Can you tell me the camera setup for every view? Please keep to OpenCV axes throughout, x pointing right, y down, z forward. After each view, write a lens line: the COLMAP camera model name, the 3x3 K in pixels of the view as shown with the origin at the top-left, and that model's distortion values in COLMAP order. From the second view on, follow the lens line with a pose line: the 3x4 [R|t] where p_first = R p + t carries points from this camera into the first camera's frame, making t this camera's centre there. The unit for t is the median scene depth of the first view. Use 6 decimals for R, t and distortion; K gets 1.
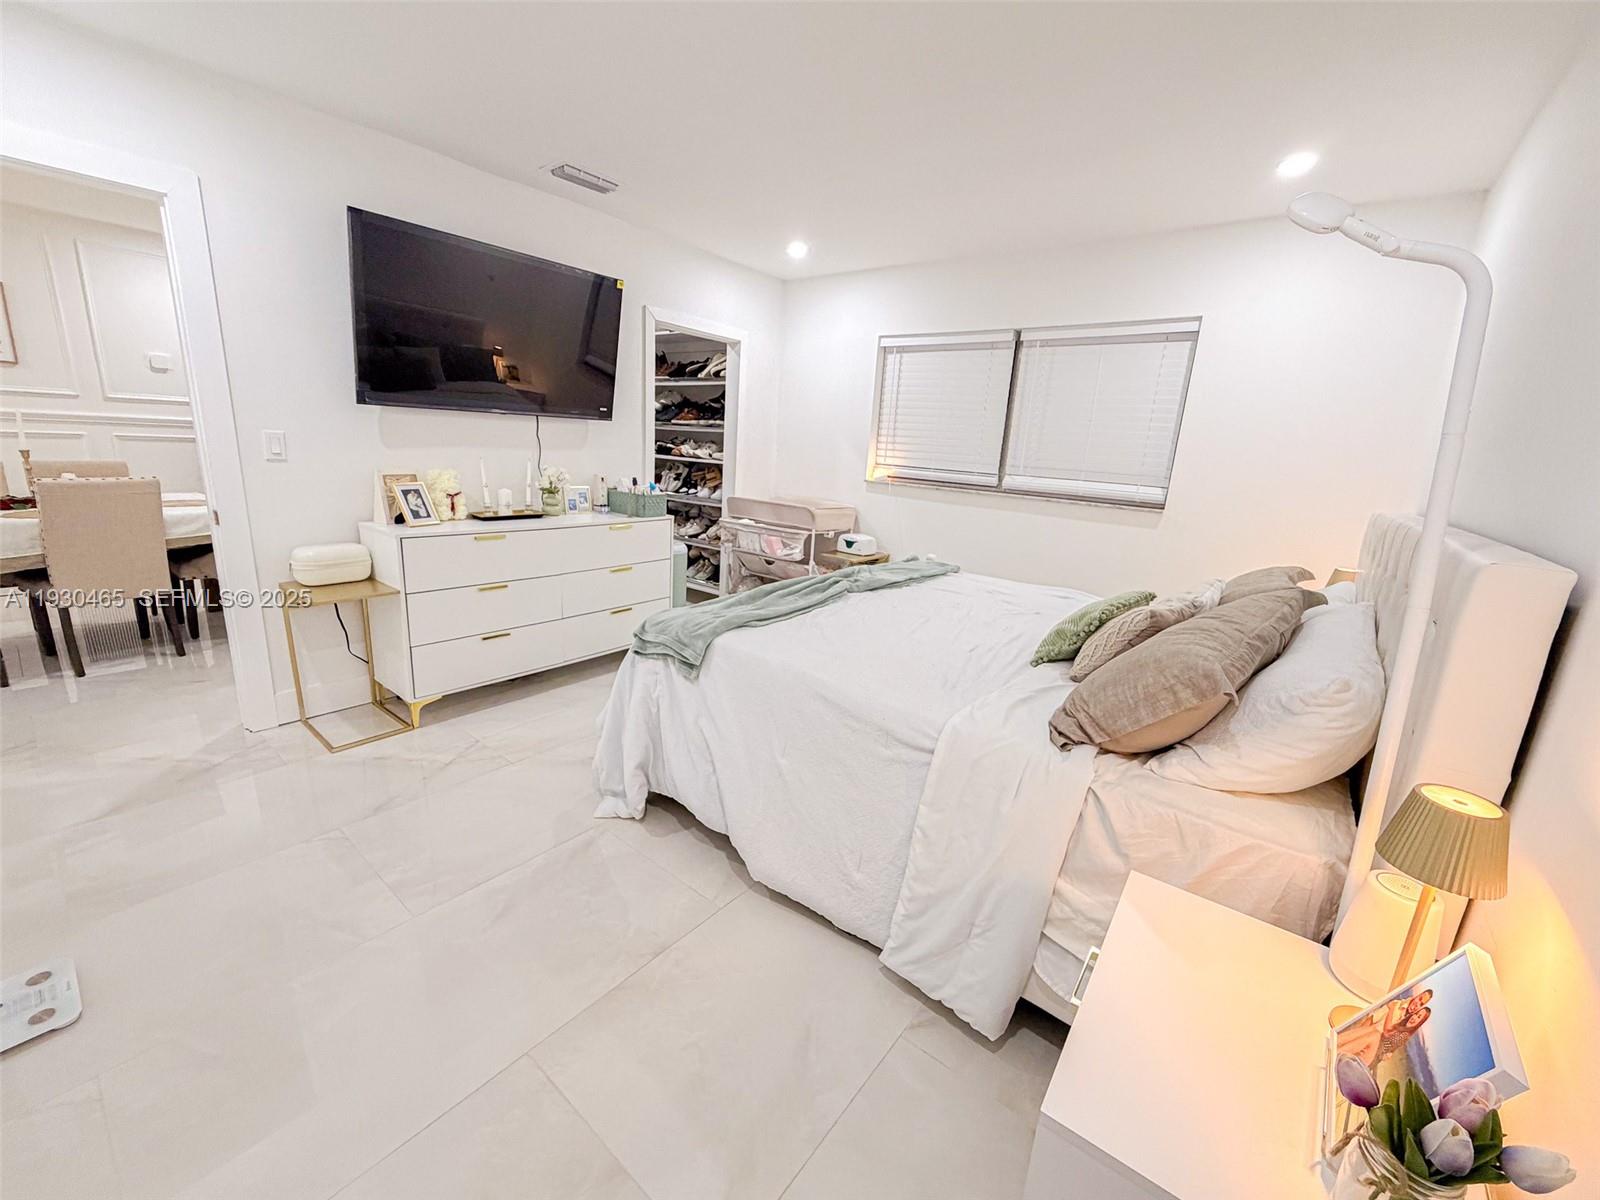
lens RADIAL K [[643.4, 0, 800.0], [0, 643.4, 600.0], [0, 0, 1]] dist [0.000627, 0.000020]
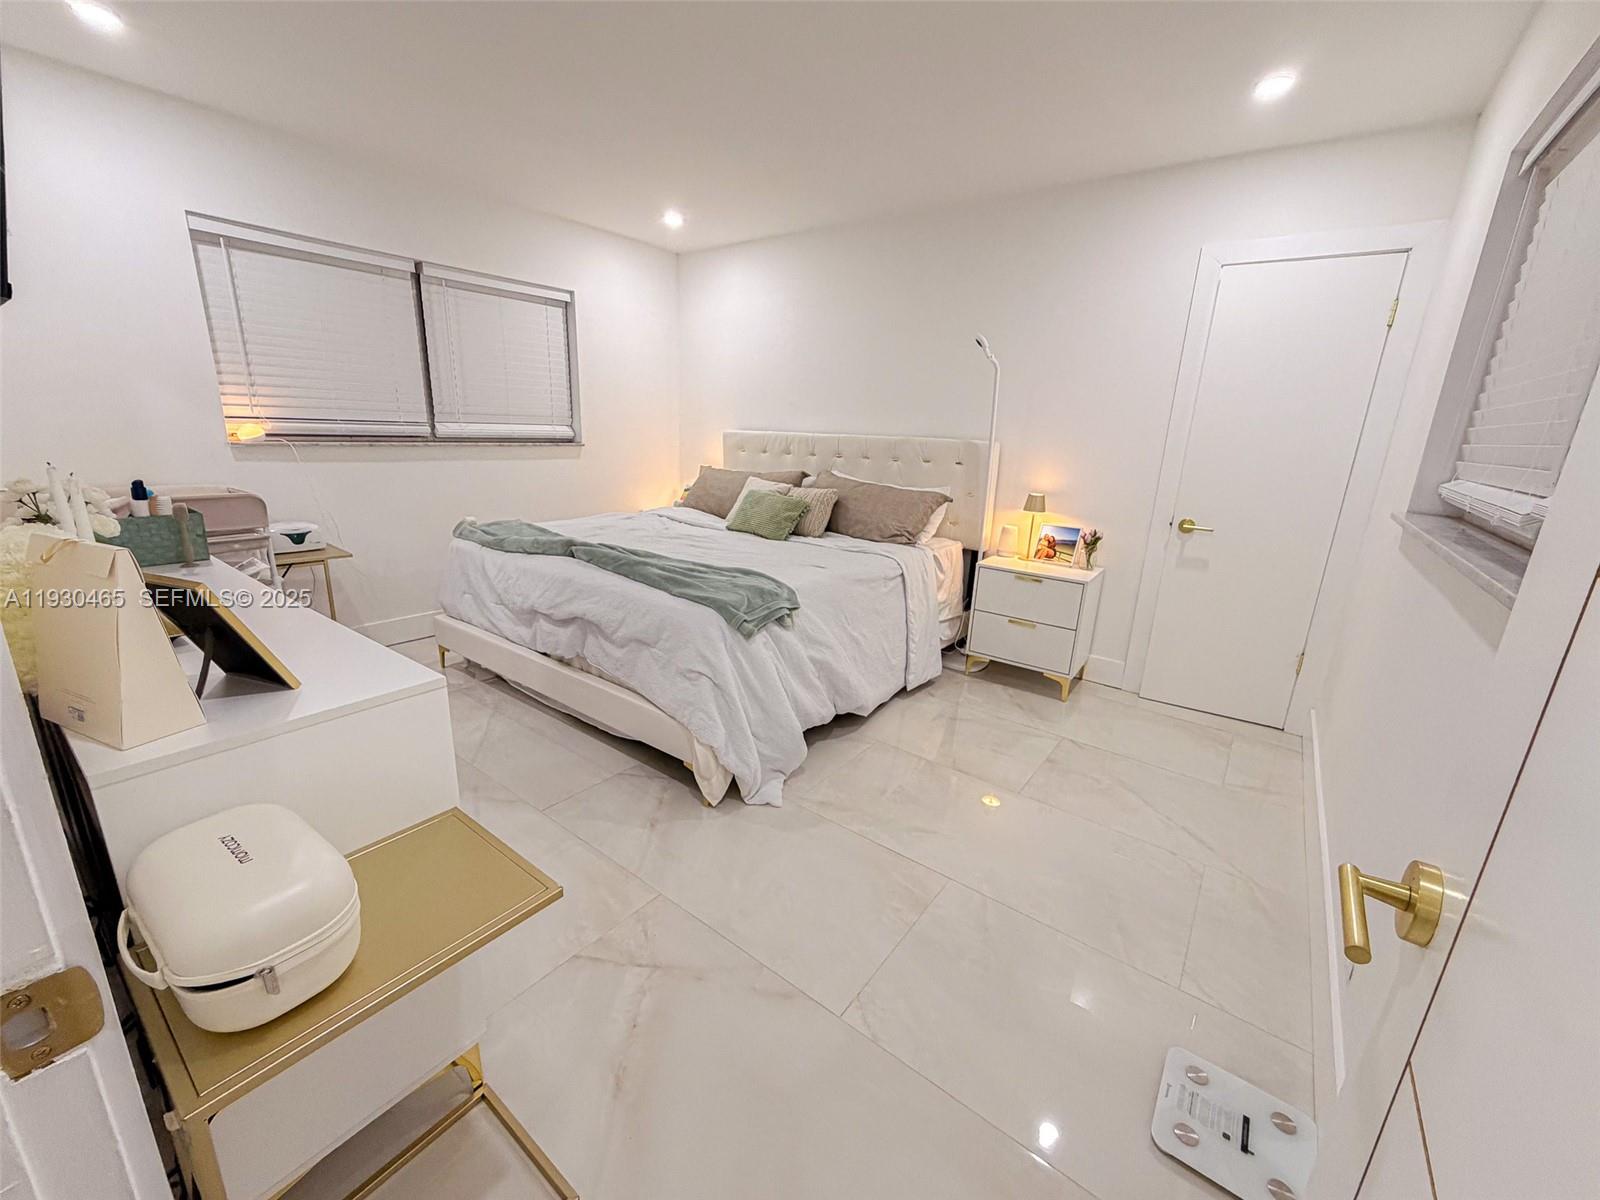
lens RADIAL K [[638.0, 0, 794.7], [0, 638.0, 597.8], [0, 0, 1]] dist [0.000778, -0.000162]
pose [[-0.019968, -0.329305, 0.944012, -0.679280], [0.189809, 0.925781, 0.326960, -0.170235], [-0.981618, 0.185711, 0.044019, 0.517846]]
